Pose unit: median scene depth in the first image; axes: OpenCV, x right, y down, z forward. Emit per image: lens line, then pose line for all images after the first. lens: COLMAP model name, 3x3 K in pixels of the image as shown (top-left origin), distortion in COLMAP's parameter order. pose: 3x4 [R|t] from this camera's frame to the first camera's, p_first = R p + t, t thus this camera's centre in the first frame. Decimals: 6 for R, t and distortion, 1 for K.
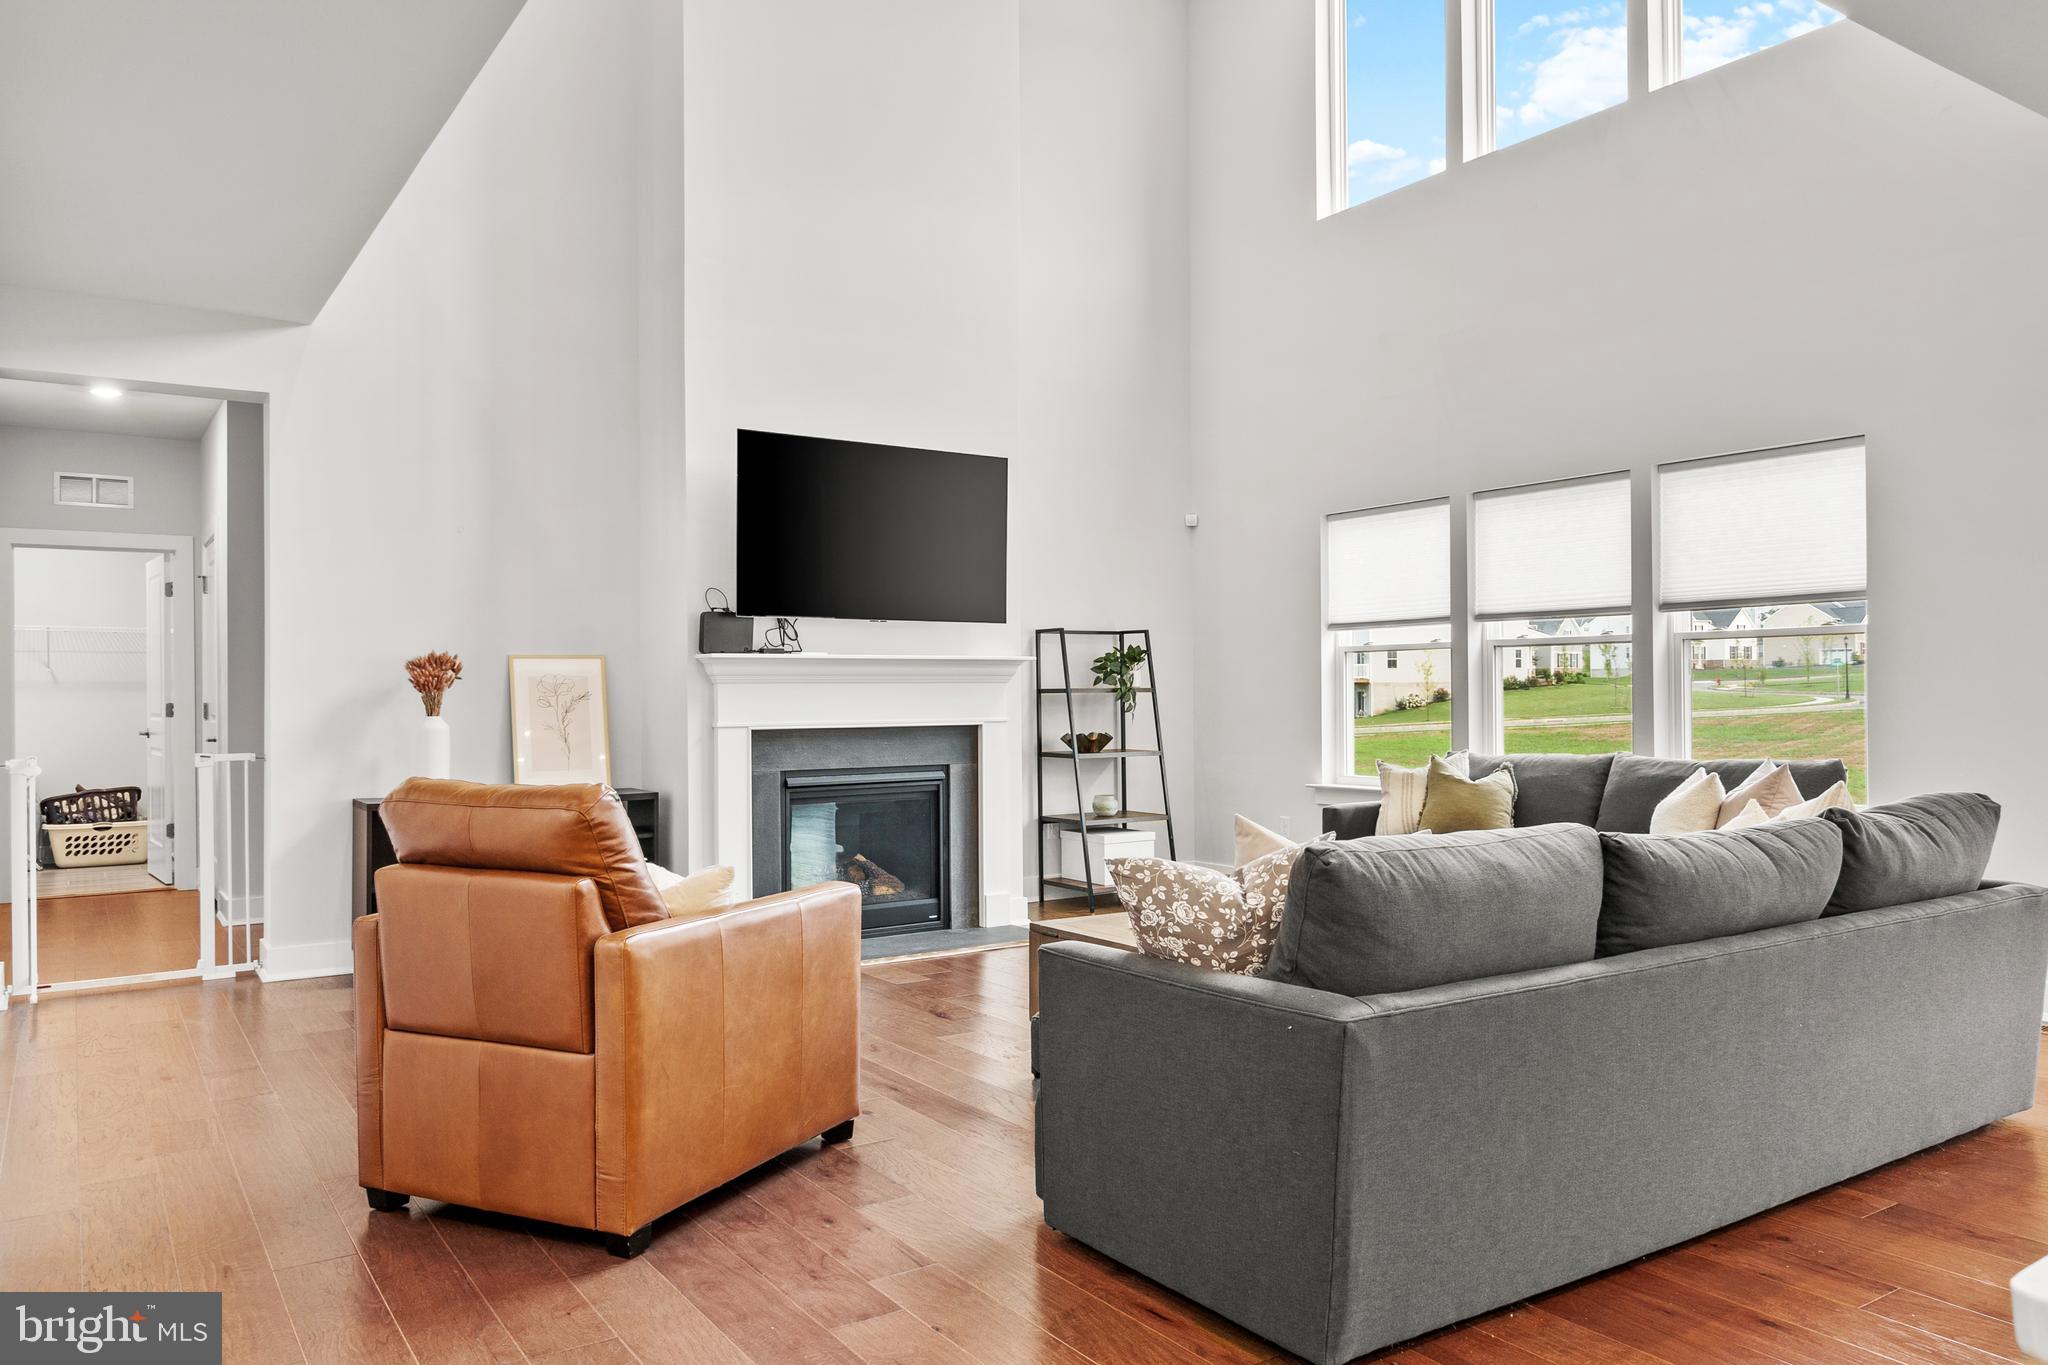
lens RADIAL K [[1446.1, 0, 1020.4], [0, 1446.1, 691.7], [0, 0, 1]] dist [-0.005167, 0.006329]
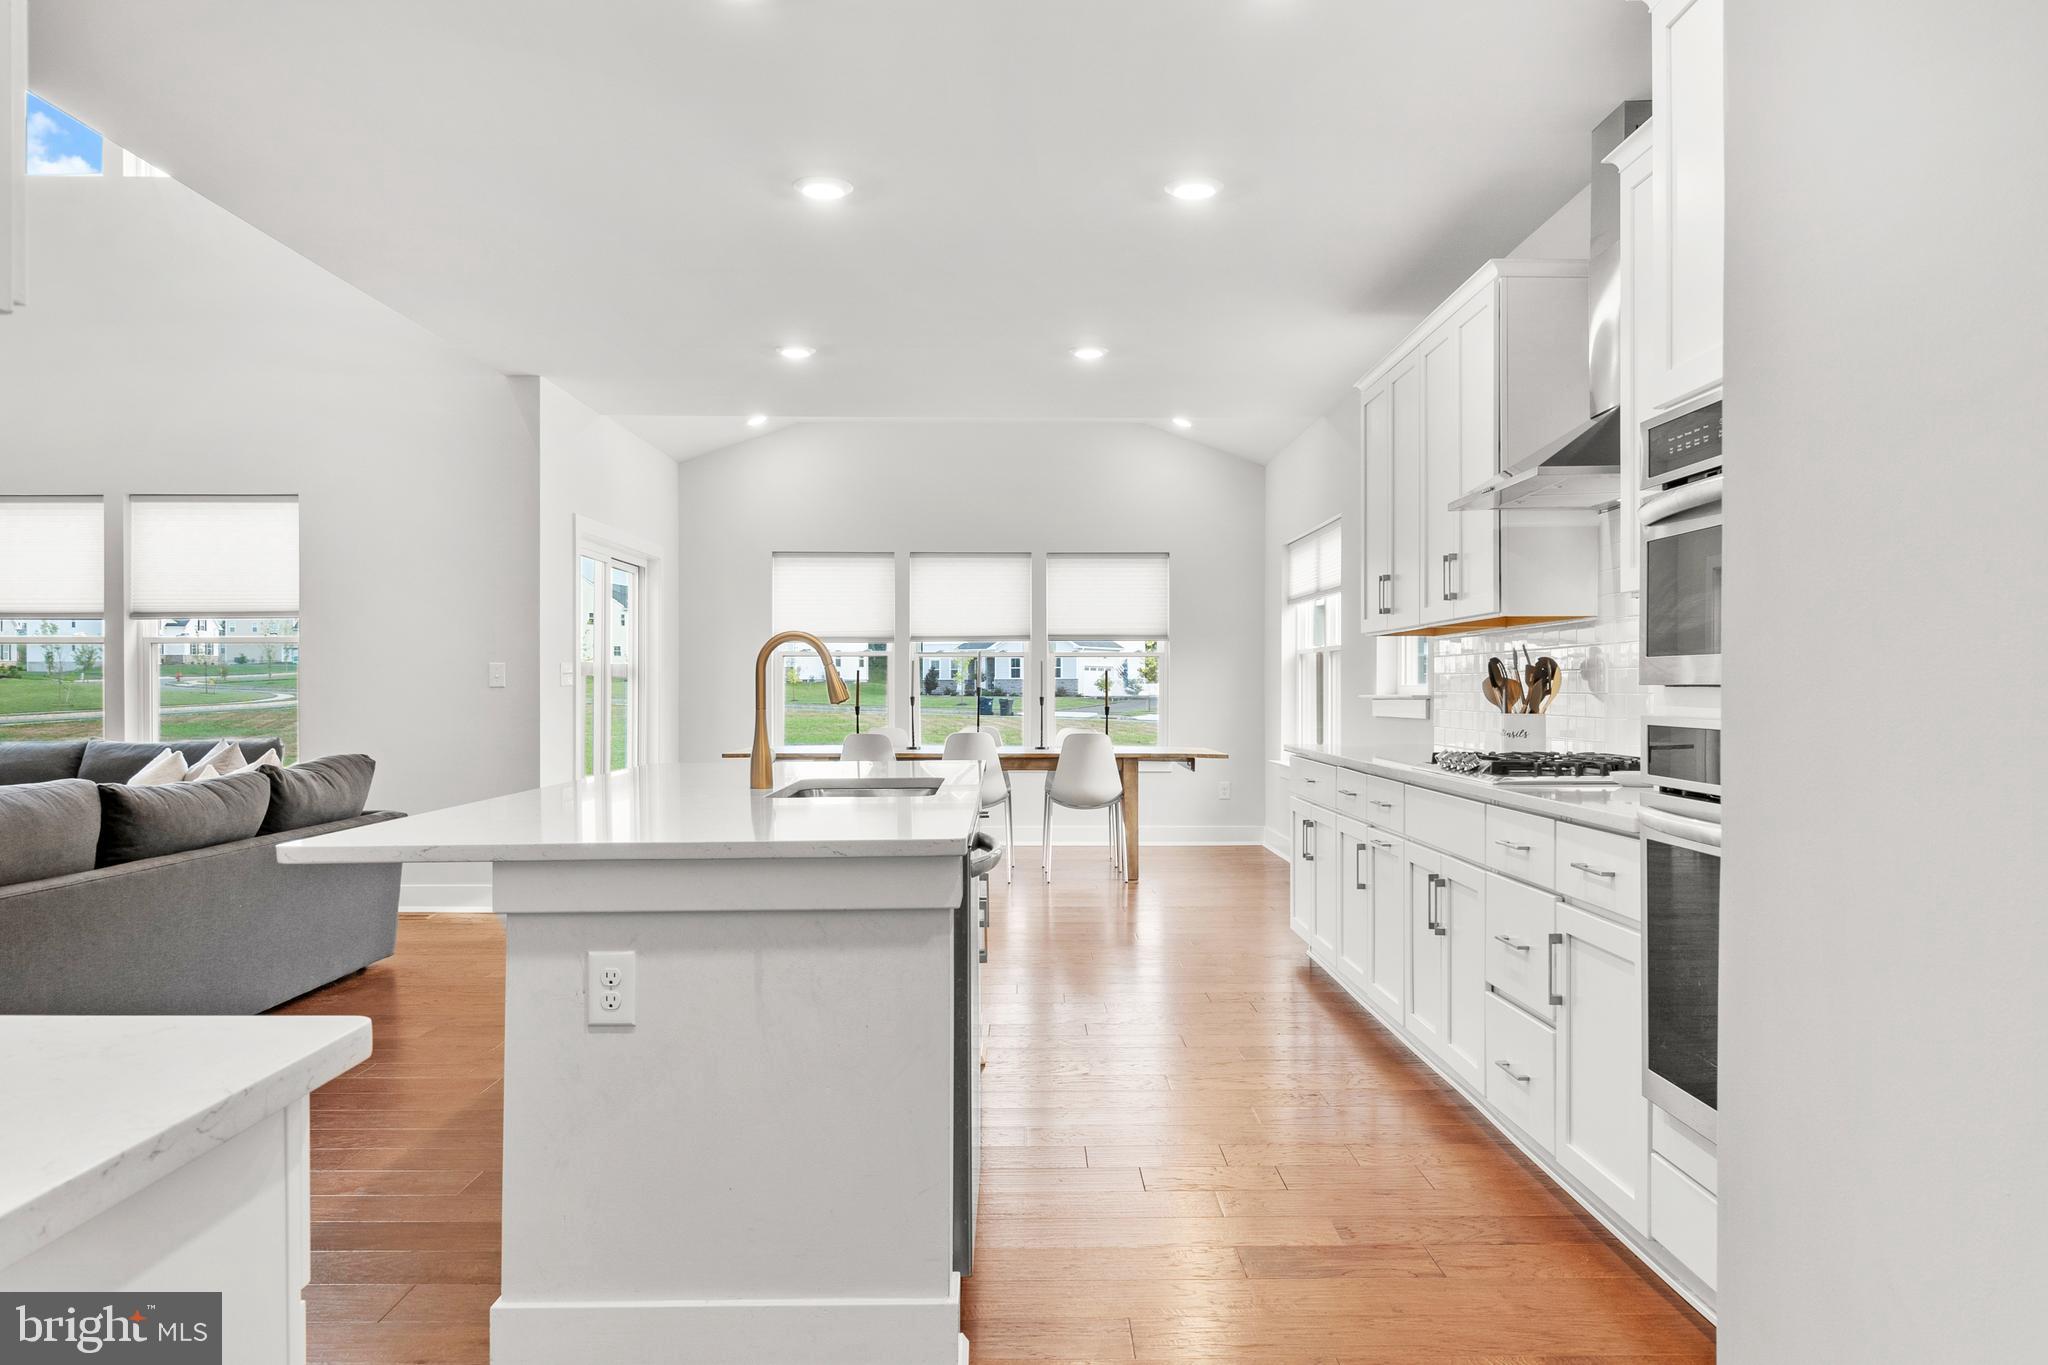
lens RADIAL K [[1446.1, 0, 1029.0], [0, 1446.1, 690.3], [0, 0, 1]] dist [-0.005167, 0.006329]
pose [[0.554806, 0.002634, 0.831976, -0.253475], [-0.003713, 0.999993, -0.000690, 0.002504], [-0.831972, -0.002706, 0.554811, -0.510294]]
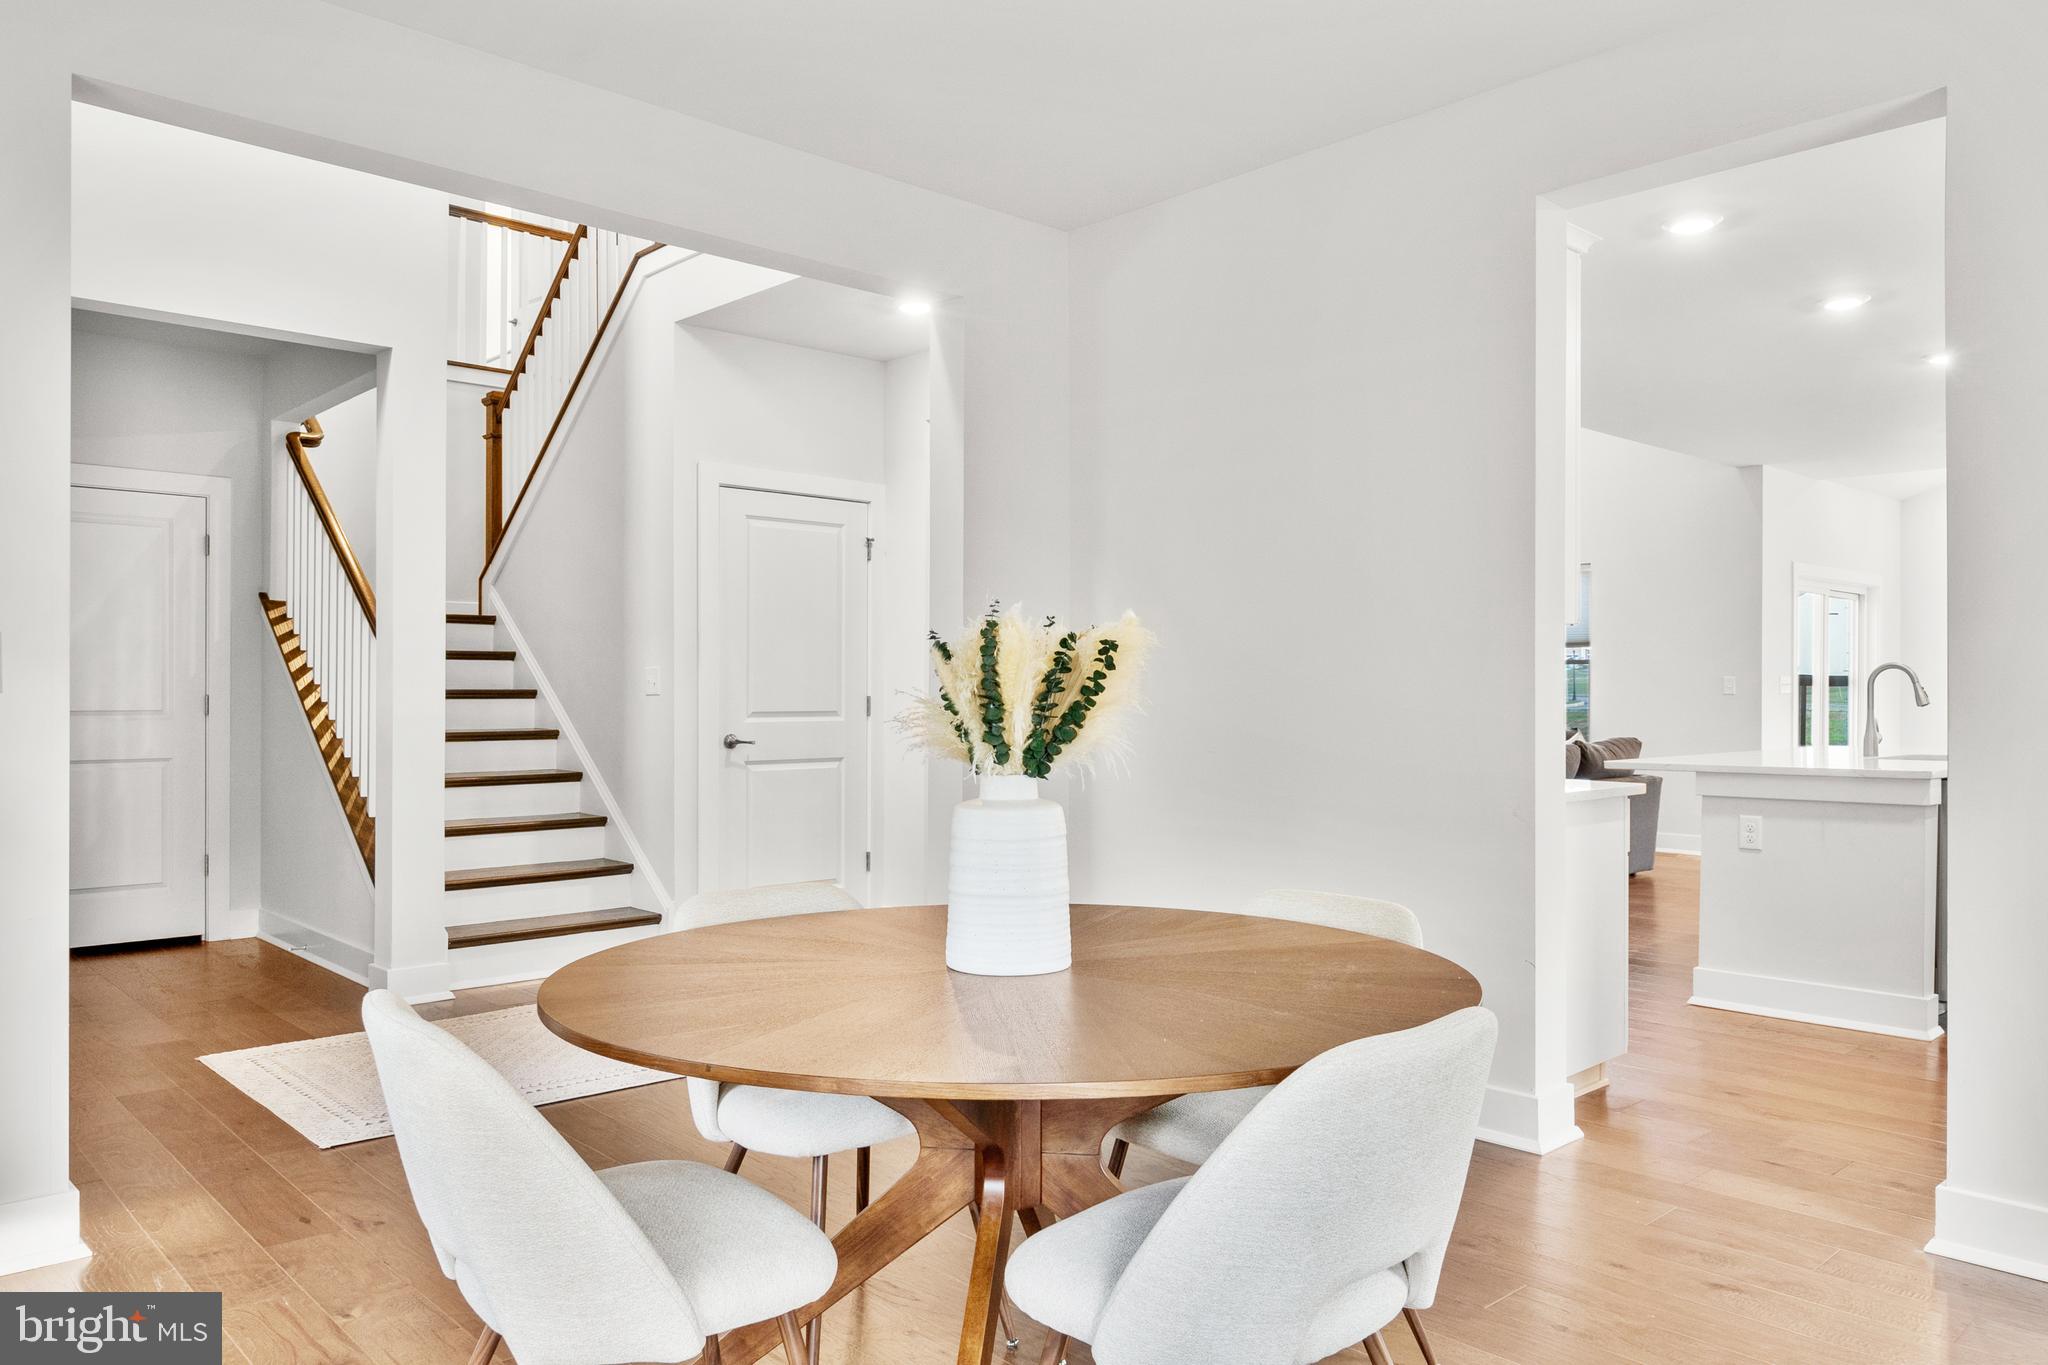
lens RADIAL K [[1446.1, 0, 1021.6], [0, 1446.1, 682.2], [0, 0, 1]] dist [-0.005167, 0.006329]
pose [[0.987806, 0.010129, 0.155358, -0.833622], [-0.009646, 0.999946, -0.003860, -0.000736], [-0.155389, 0.002315, 0.987851, -1.419055]]
